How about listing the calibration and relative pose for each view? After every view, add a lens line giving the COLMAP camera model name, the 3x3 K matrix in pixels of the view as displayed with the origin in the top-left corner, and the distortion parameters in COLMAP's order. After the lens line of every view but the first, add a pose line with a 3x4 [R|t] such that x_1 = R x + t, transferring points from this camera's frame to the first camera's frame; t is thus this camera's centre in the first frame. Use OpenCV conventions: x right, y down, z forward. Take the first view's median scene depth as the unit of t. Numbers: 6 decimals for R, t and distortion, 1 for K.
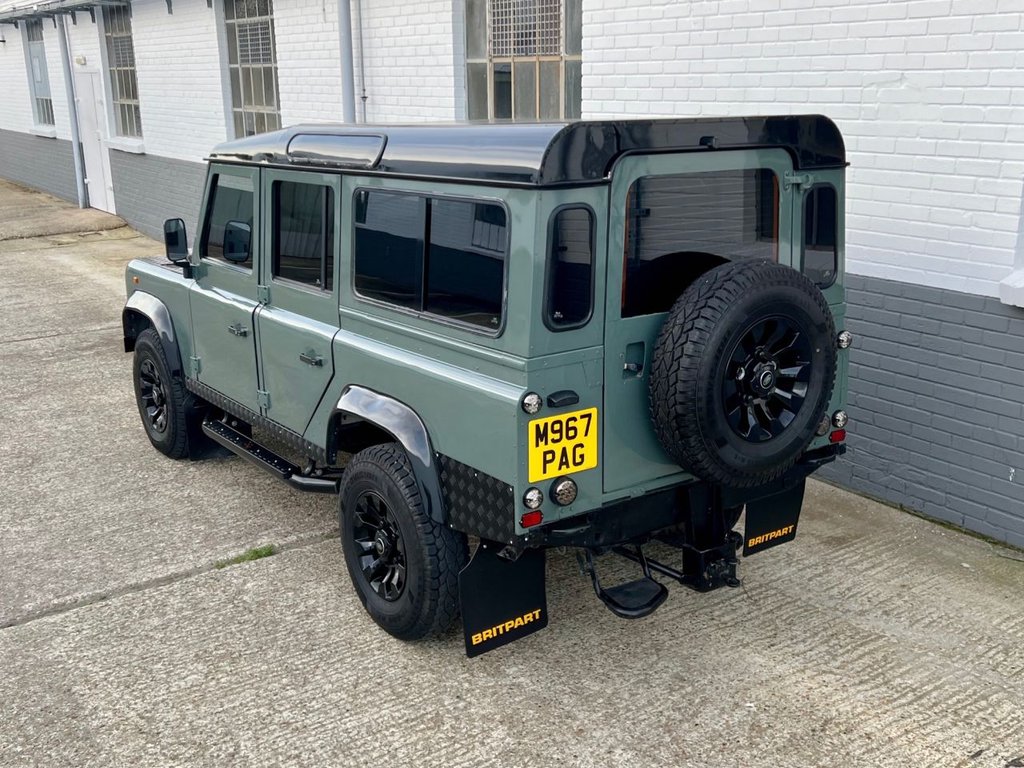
lens RADIAL K [[1053.0, 0, 536.0], [0, 1053.0, 384.3], [0, 0, 1]] dist [0.024615, -0.002431]
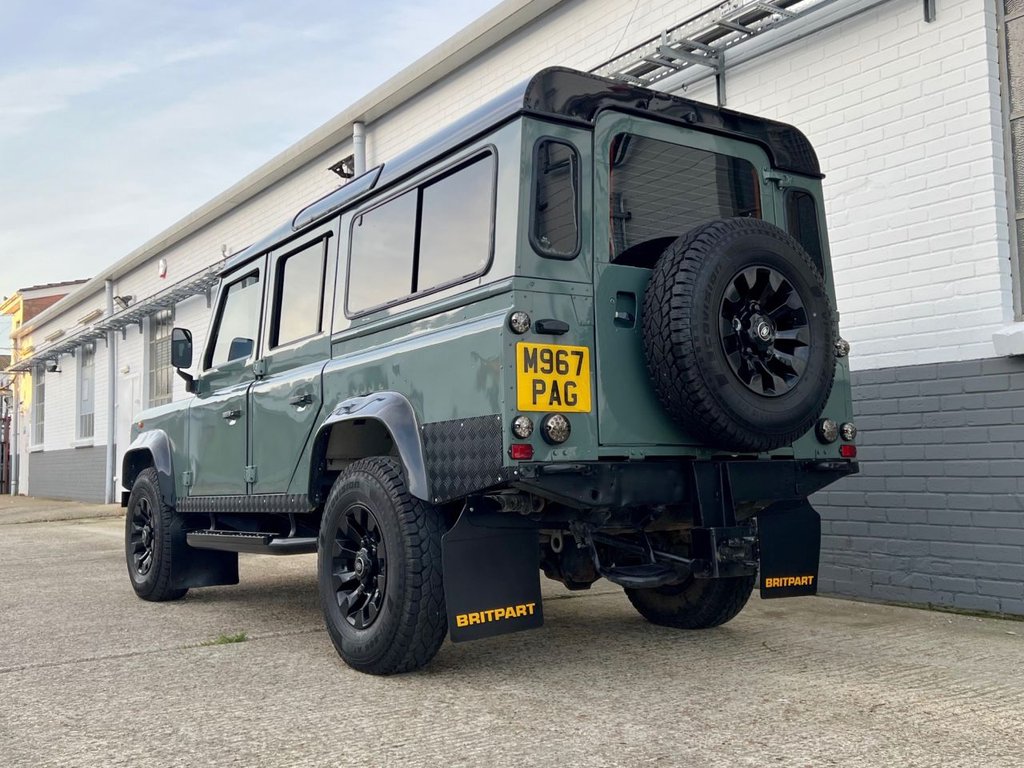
lens RADIAL K [[998.8, 0, 517.1], [0, 998.8, 367.2], [0, 0, 1]] dist [0.016659, -0.011129]
pose [[0.999641, -0.017684, -0.020113, 0.010564], [0.009206, 0.932121, -0.362030, 0.356251], [0.025150, 0.361715, 0.931949, 0.153318]]
